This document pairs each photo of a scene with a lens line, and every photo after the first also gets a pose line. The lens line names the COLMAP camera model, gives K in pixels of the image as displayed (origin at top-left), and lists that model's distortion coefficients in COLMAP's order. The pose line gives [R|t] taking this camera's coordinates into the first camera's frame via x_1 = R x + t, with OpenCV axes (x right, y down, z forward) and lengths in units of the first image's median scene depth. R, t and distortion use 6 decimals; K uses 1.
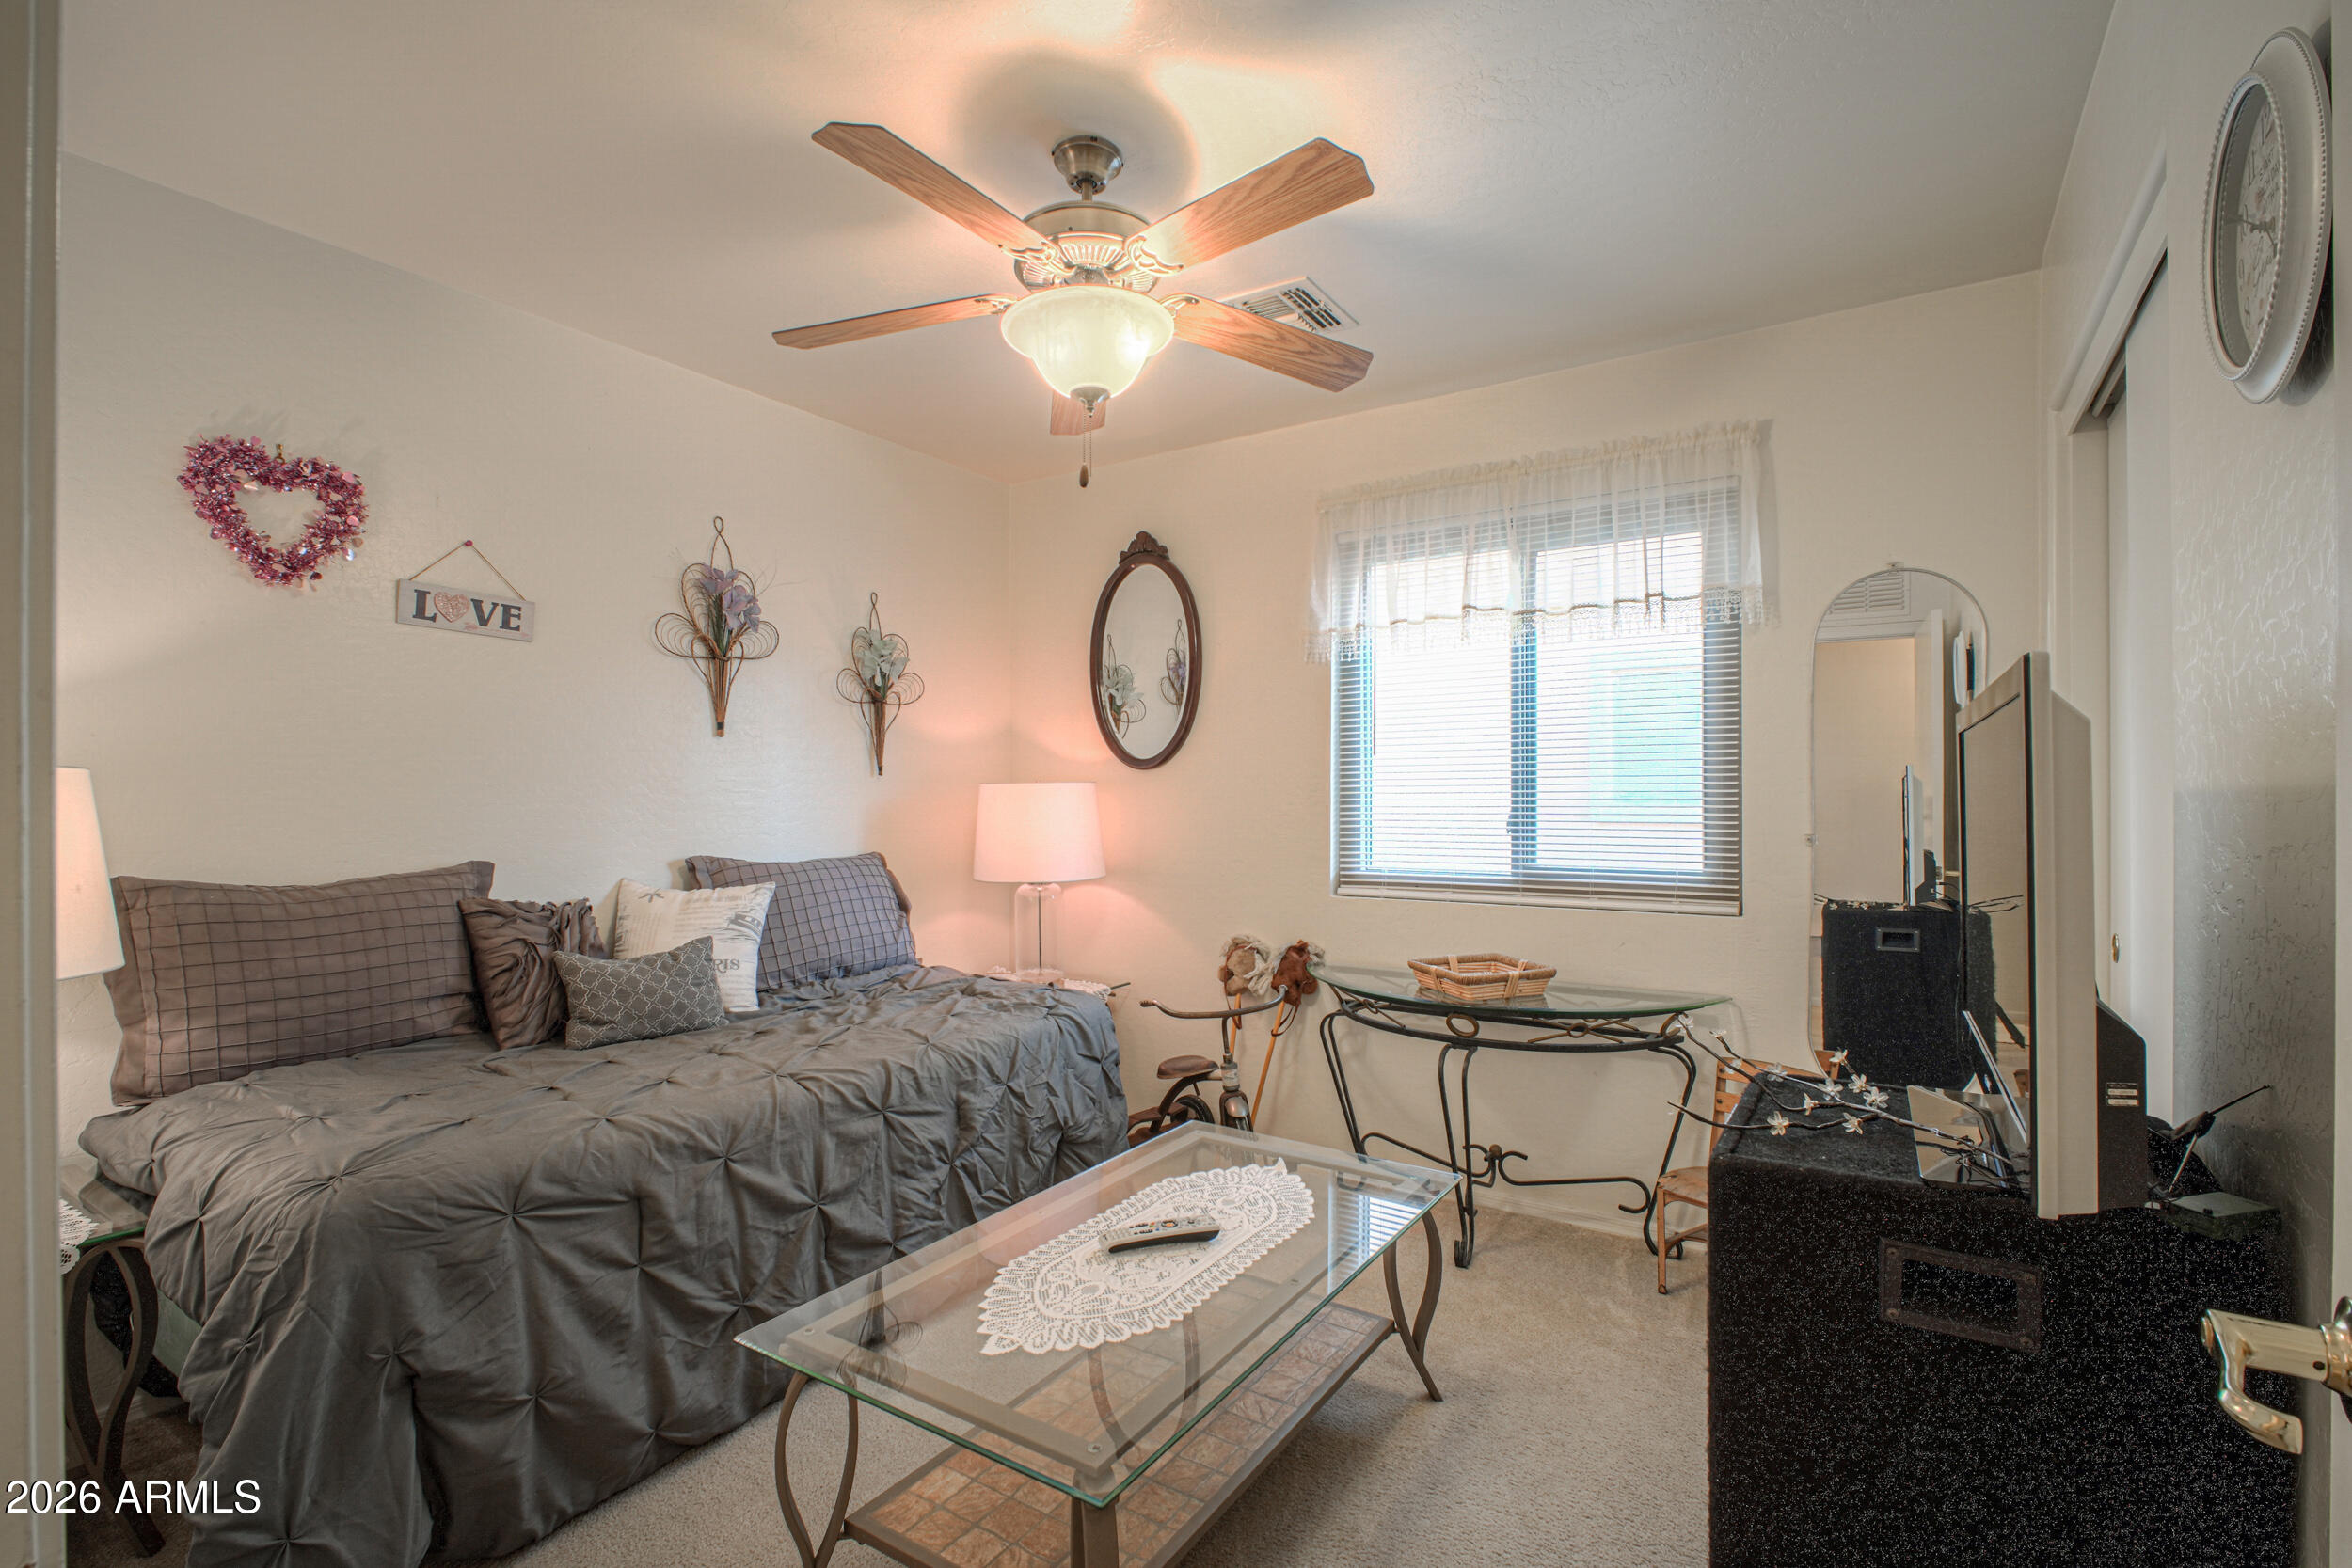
lens RADIAL K [[1078.7, 0, 1187.4], [0, 1078.7, 796.5], [0, 0, 1]] dist [0.012391, -0.015395]
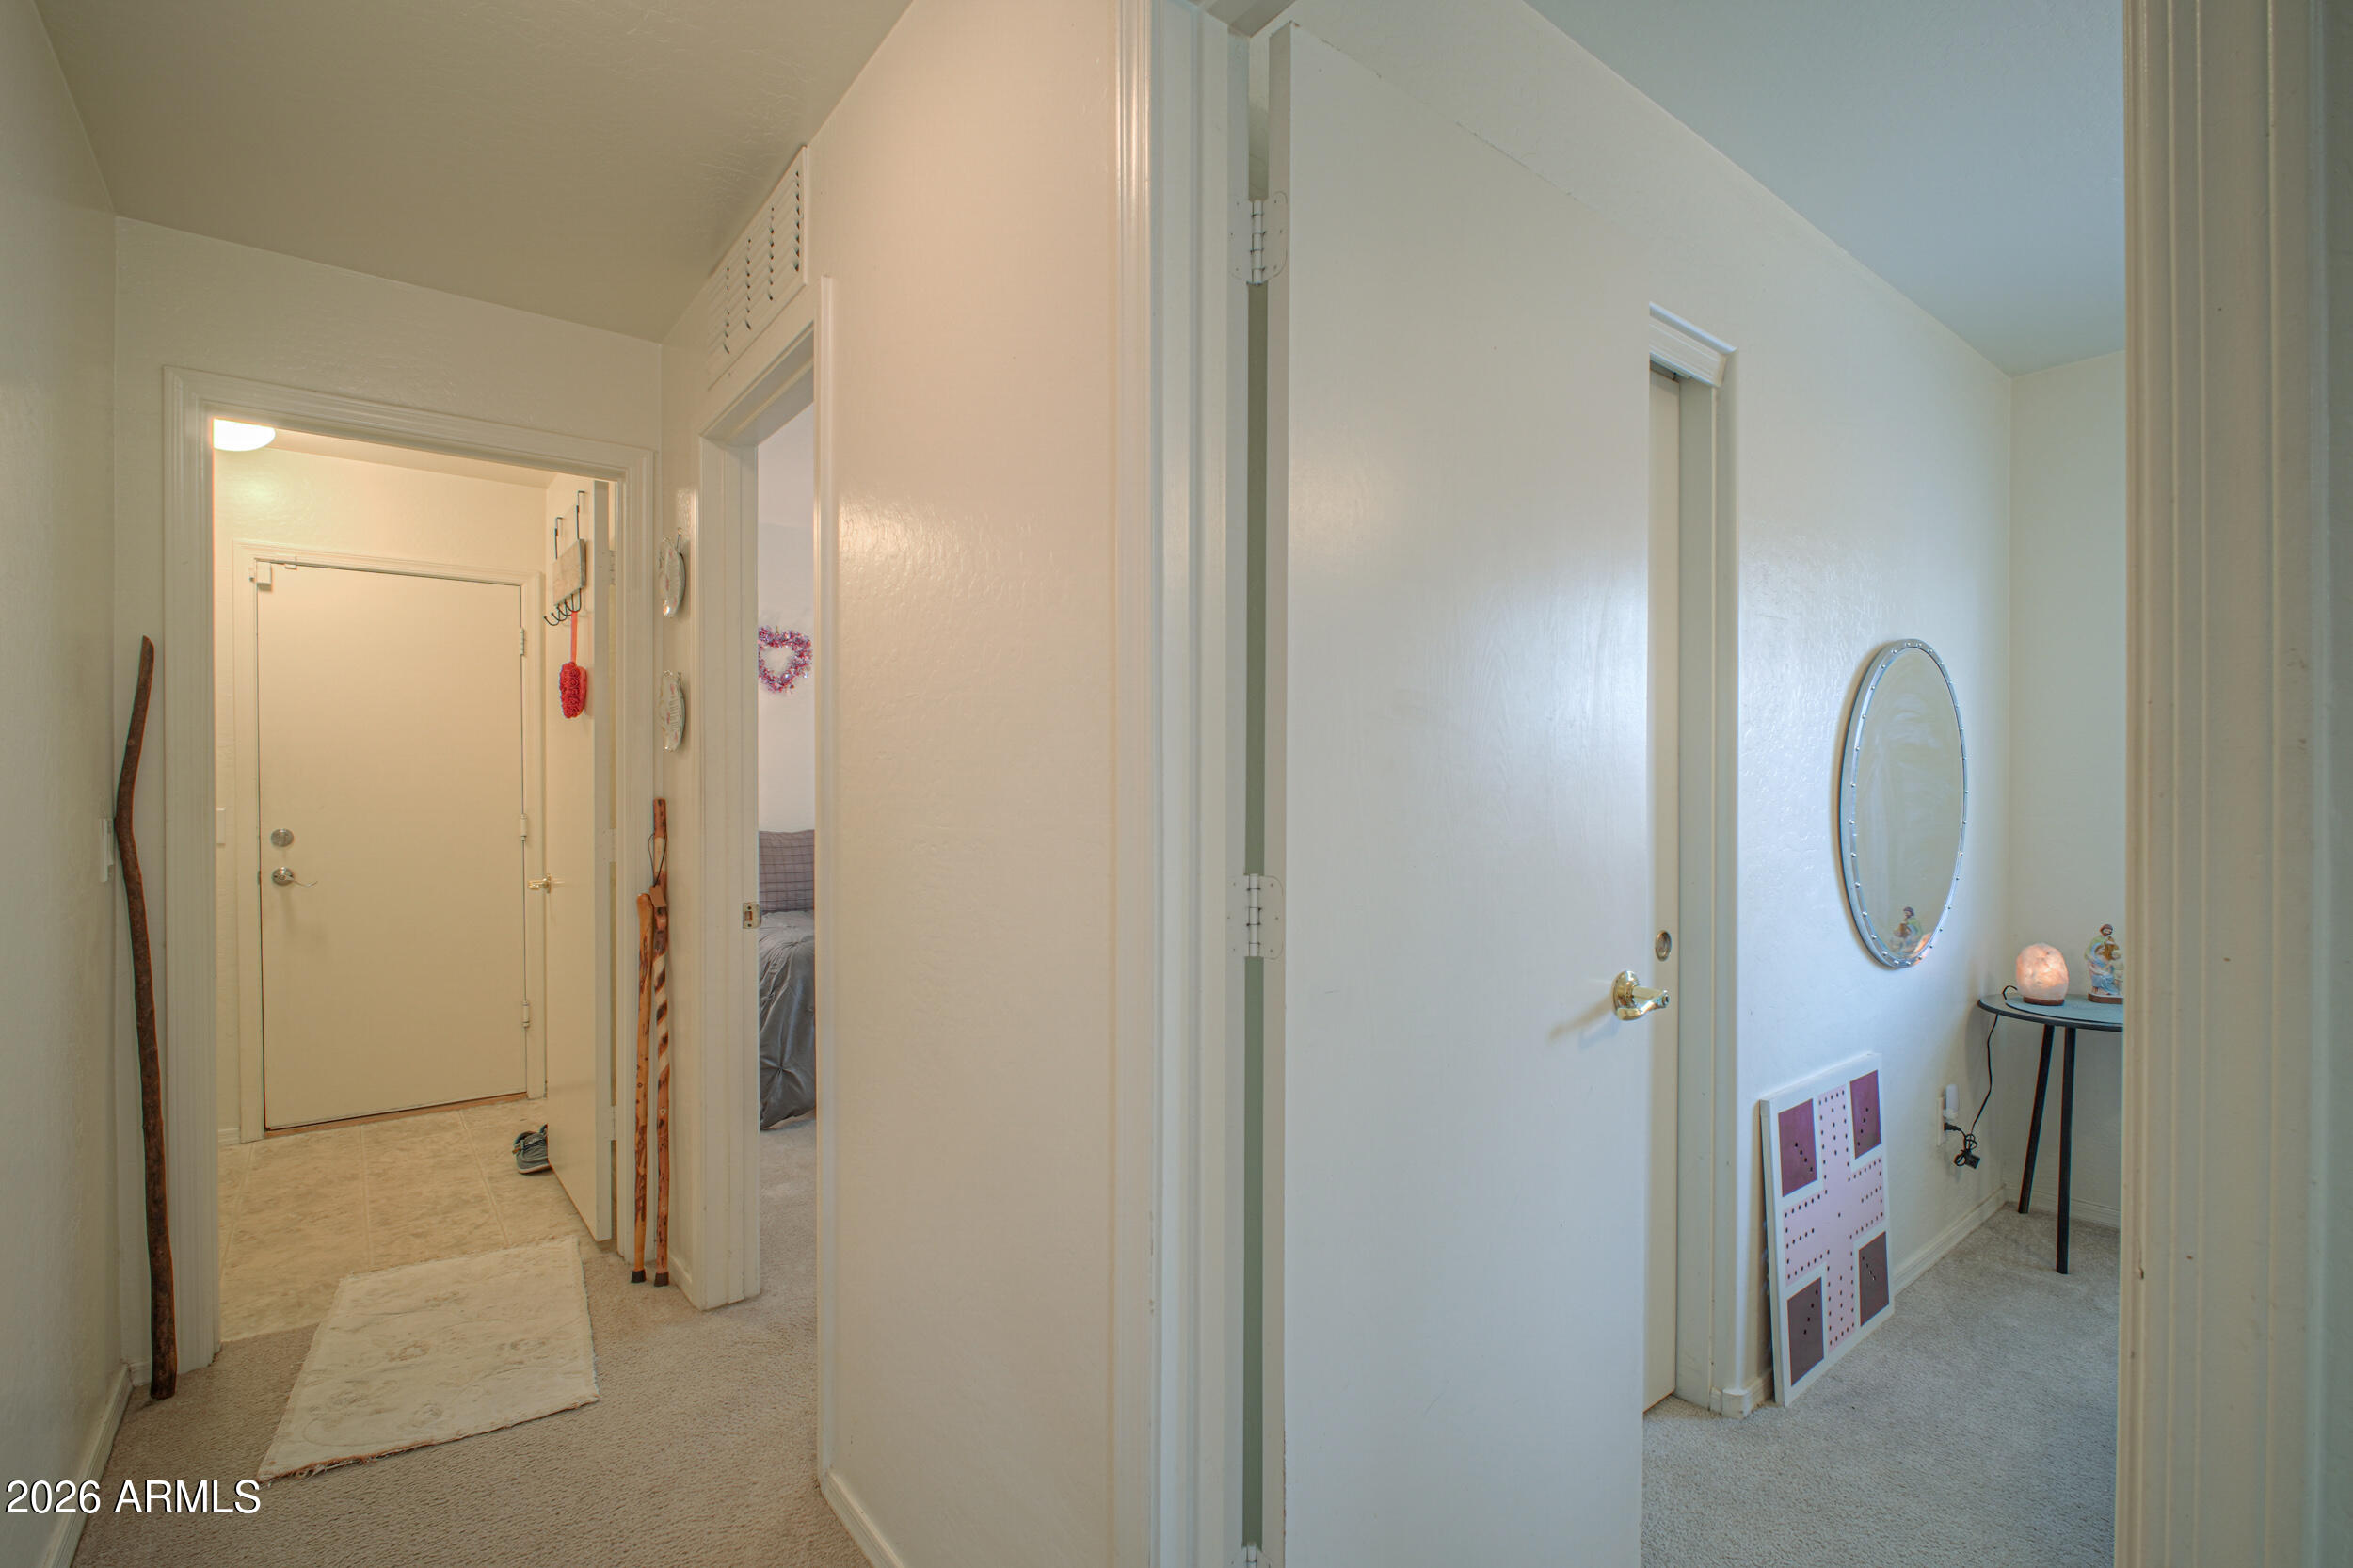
lens RADIAL K [[1079.2, 0, 1187.9], [0, 1079.2, 796.5], [0, 0, 1]] dist [0.012391, -0.015395]
pose [[0.946184, 0.003182, -0.323614, 0.655142], [-0.001169, 0.999979, 0.006415, -0.003295], [0.323627, -0.005691, 0.946168, -0.805264]]
